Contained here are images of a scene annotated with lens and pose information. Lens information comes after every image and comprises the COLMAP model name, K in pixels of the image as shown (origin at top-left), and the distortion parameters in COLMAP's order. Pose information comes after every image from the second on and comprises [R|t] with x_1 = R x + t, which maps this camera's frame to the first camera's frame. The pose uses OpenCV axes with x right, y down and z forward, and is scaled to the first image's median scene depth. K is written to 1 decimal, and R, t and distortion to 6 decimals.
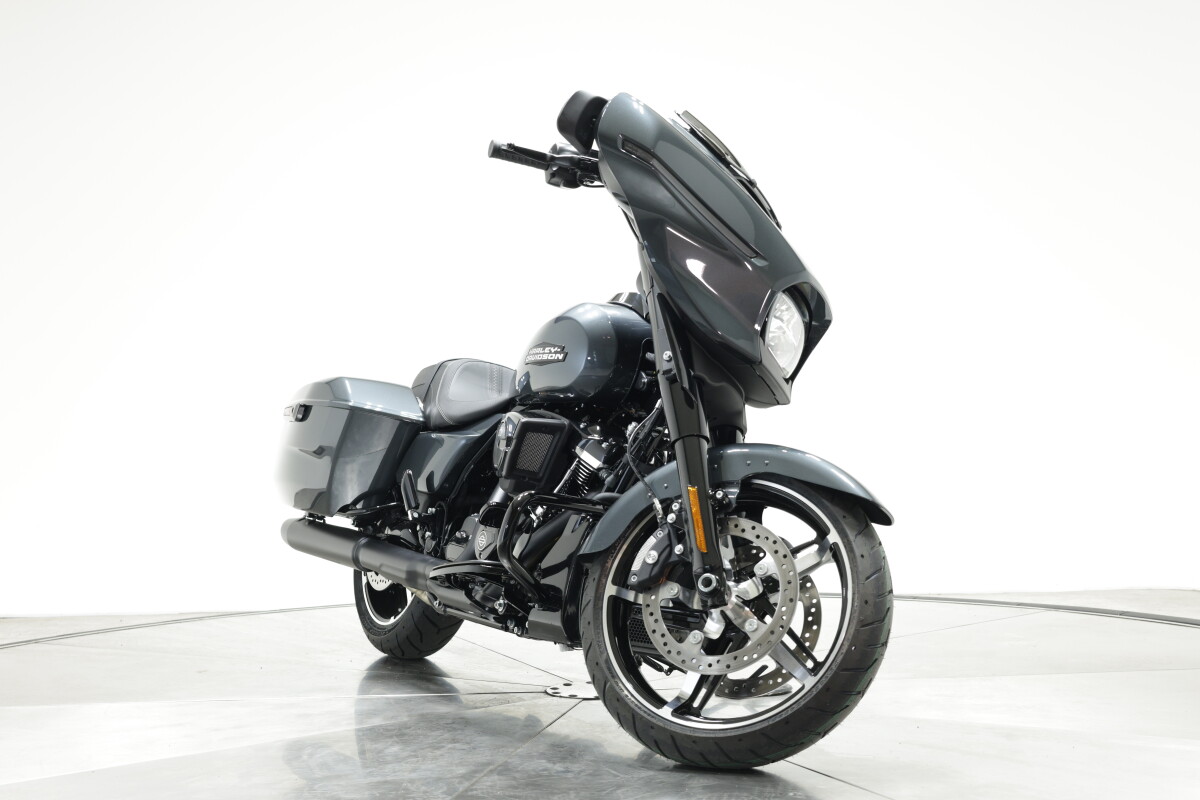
lens RADIAL K [[1634.8, 0, 600.0], [0, 1634.8, 400.0], [0, 0, 1]] dist [0.013576, -0.012294]
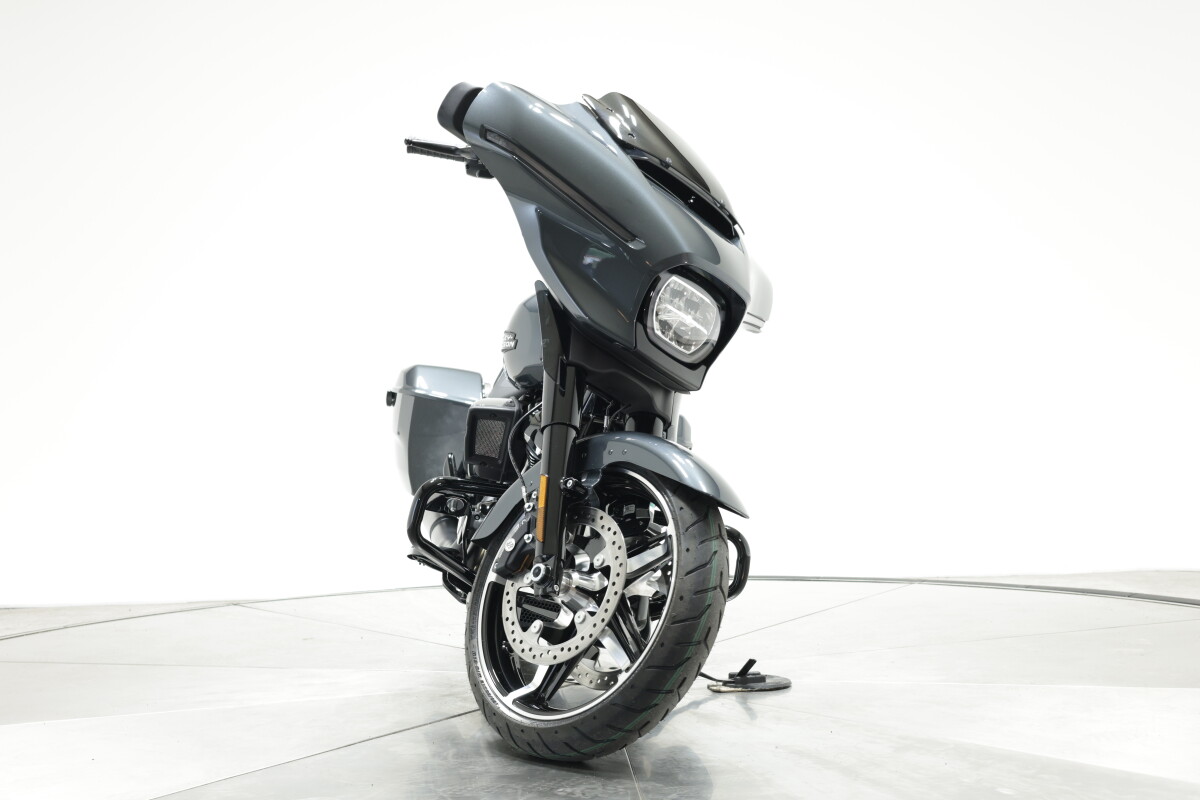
lens RADIAL K [[1634.8, 0, 600.0], [0, 1634.8, 400.0], [0, 0, 1]] dist [0.013576, -0.012294]
pose [[0.938292, -0.002560, -0.345835, 0.430204], [0.007140, 0.999903, 0.011970, -0.004419], [0.345771, -0.013700, 0.938219, 0.079741]]
